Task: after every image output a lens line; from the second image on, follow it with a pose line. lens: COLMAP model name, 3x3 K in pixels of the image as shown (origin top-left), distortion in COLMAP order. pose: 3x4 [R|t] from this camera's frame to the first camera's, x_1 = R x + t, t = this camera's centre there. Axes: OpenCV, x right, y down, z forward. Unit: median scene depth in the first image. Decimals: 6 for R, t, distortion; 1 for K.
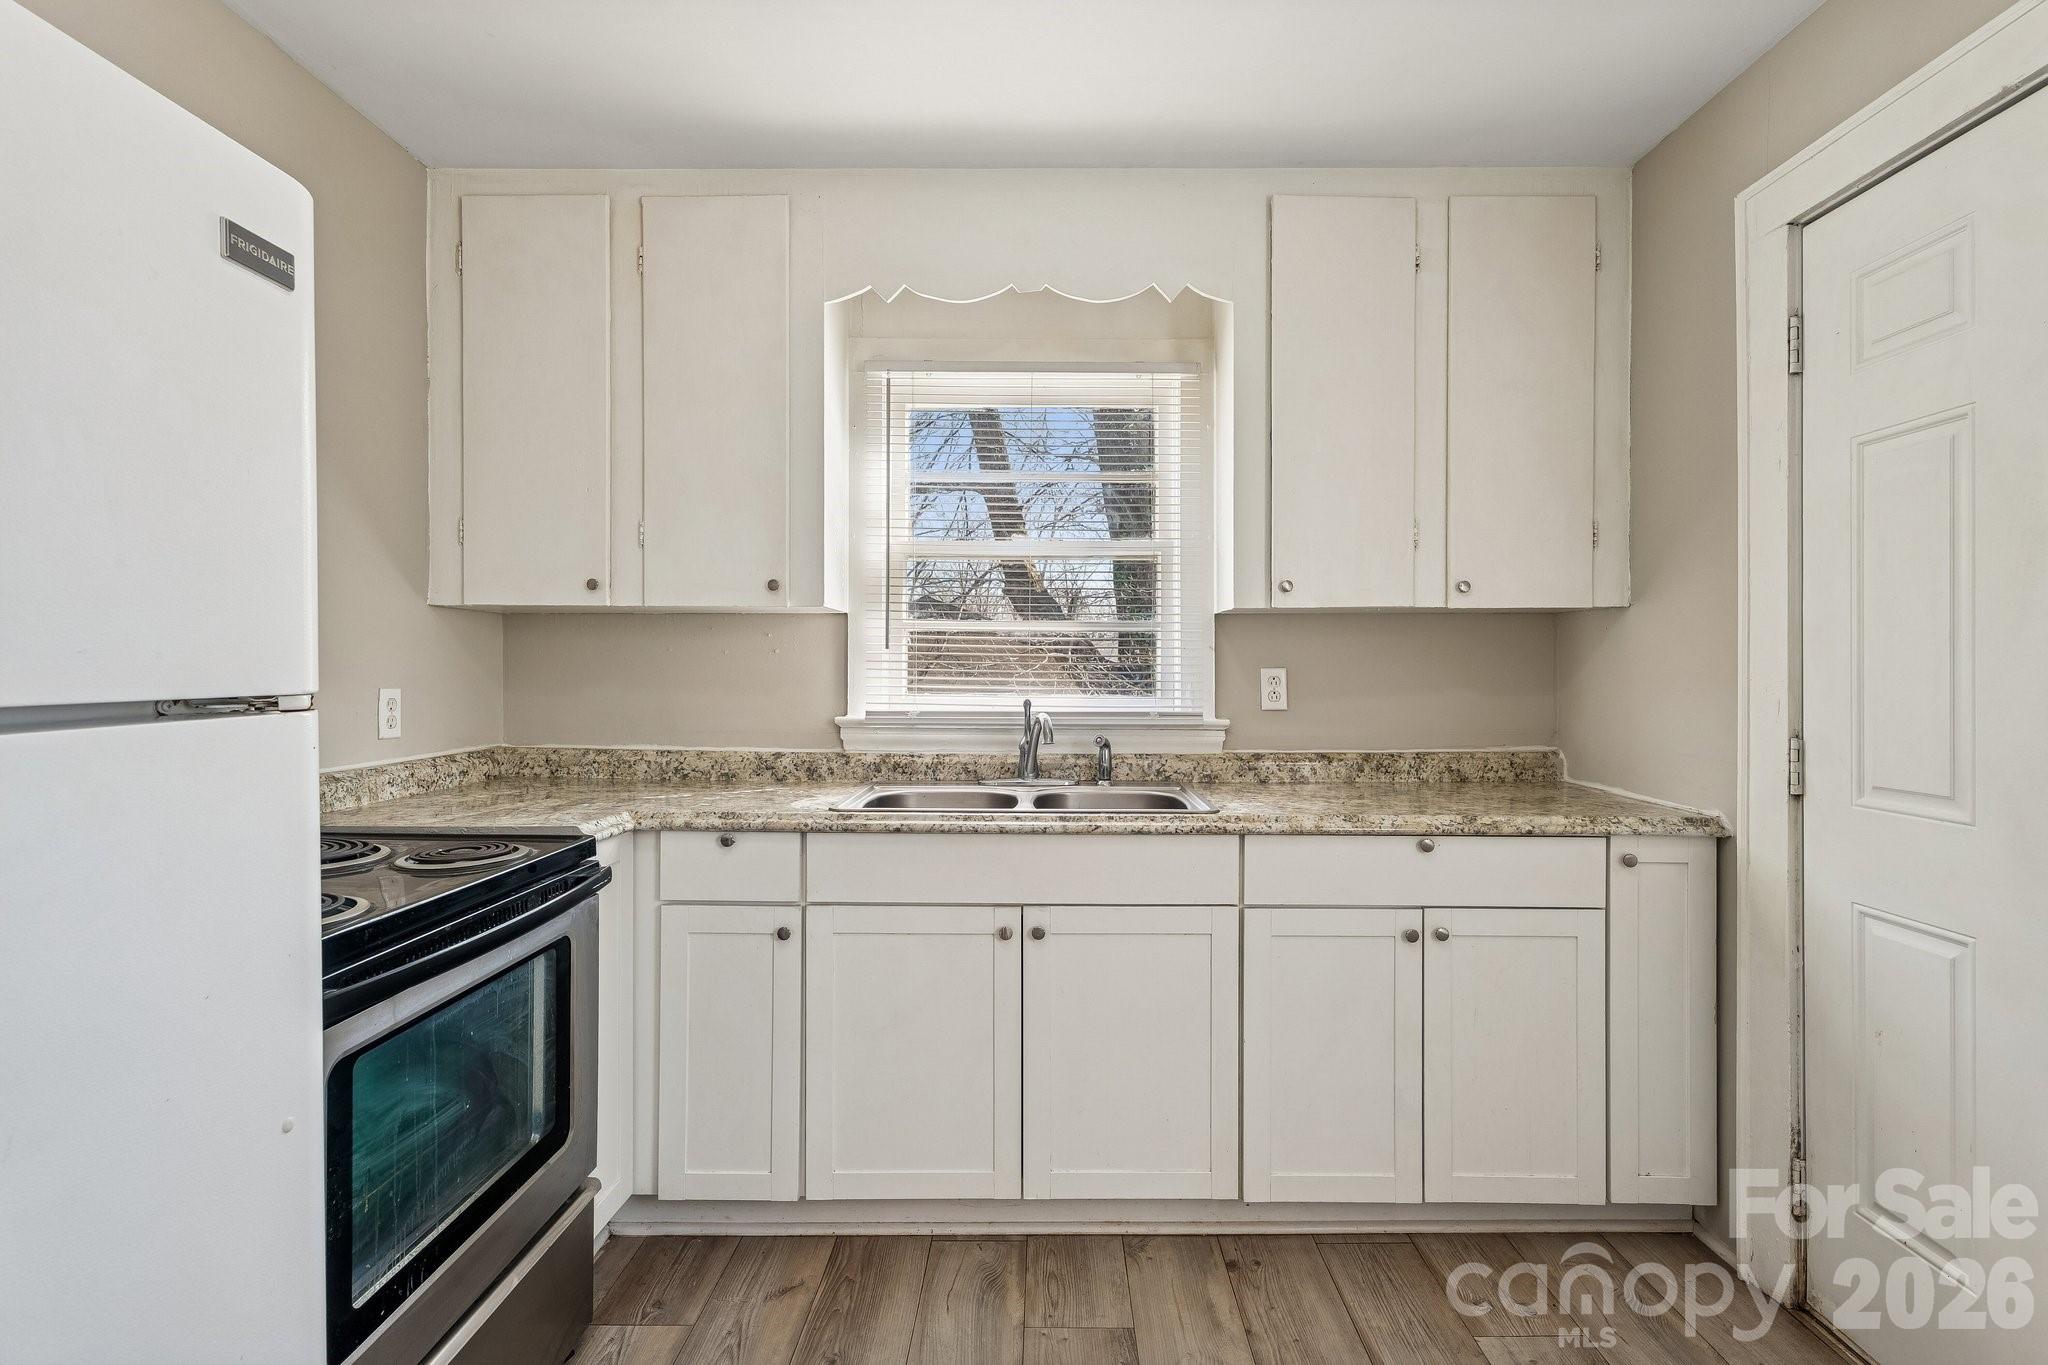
lens RADIAL K [[983.9, 0, 1027.5], [0, 983.9, 677.1], [0, 0, 1]] dist [-0.003012, 0.007733]
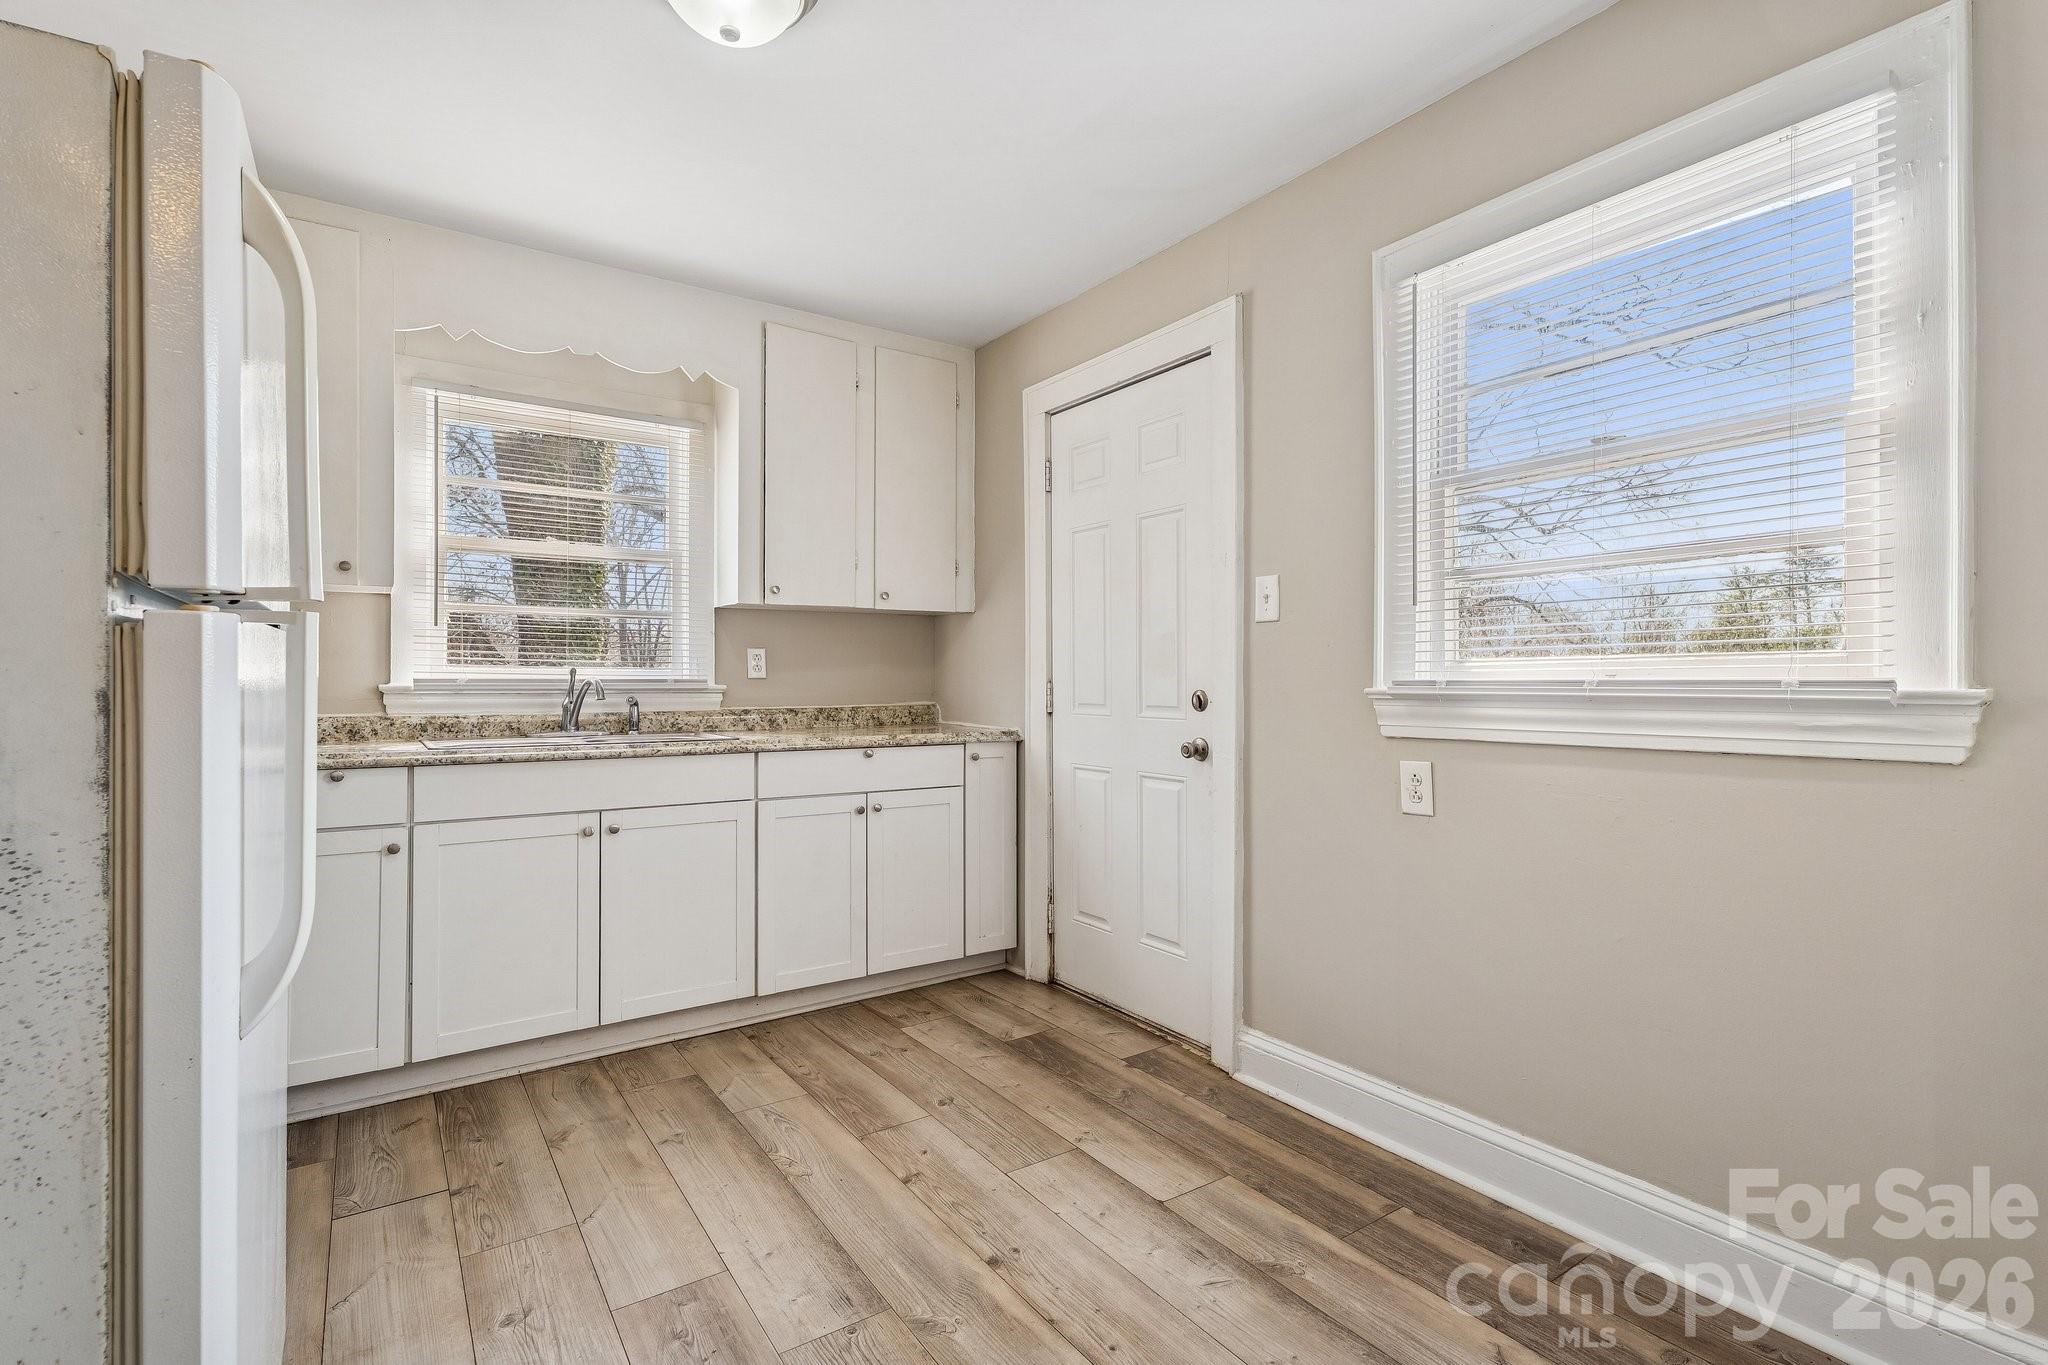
lens RADIAL K [[983.9, 0, 1027.5], [0, 983.9, 677.1], [0, 0, 1]] dist [-0.003012, 0.007733]
pose [[0.821995, 0.000778, 0.569494, -0.288869], [0.003381, 0.999975, -0.006245, 0.052838], [-0.569485, 0.007059, 0.821972, -0.460363]]
